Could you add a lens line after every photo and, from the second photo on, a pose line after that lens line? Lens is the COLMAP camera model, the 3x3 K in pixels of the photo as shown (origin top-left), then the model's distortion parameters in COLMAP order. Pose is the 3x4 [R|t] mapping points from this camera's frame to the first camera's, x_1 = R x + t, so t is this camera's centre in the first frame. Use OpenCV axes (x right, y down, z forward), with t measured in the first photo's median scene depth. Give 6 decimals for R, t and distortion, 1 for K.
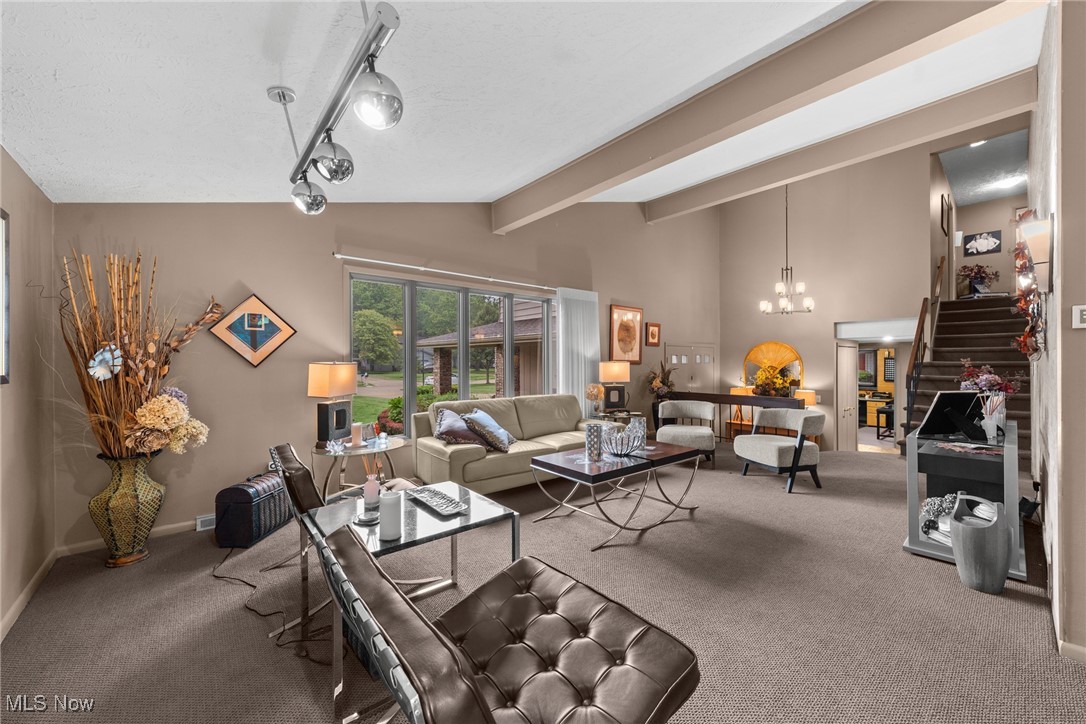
lens RADIAL K [[422.0, 0, 547.2], [0, 422.0, 361.8], [0, 0, 1]] dist [-0.004076, -0.000263]
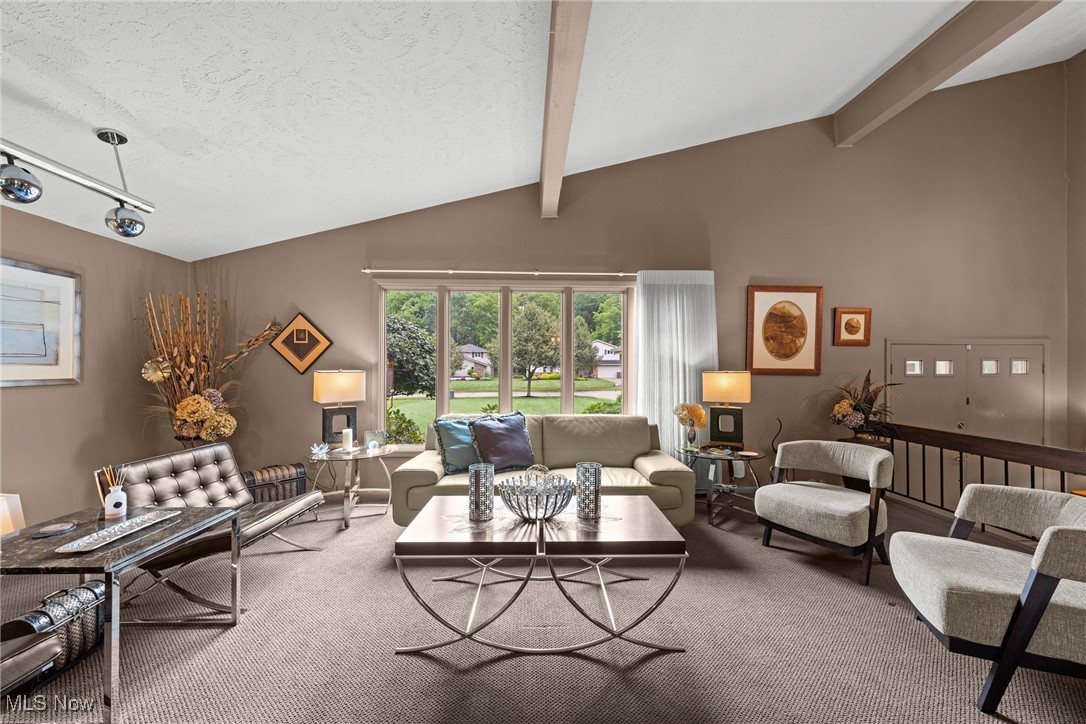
lens RADIAL K [[422.0, 0, 542.7], [0, 422.0, 363.6], [0, 0, 1]] dist [-0.004076, -0.000263]
pose [[0.776380, -0.001007, -0.630265, 0.427402], [-0.004347, 0.999966, -0.006952, -0.008247], [0.630251, 0.008137, 0.776349, 0.368611]]
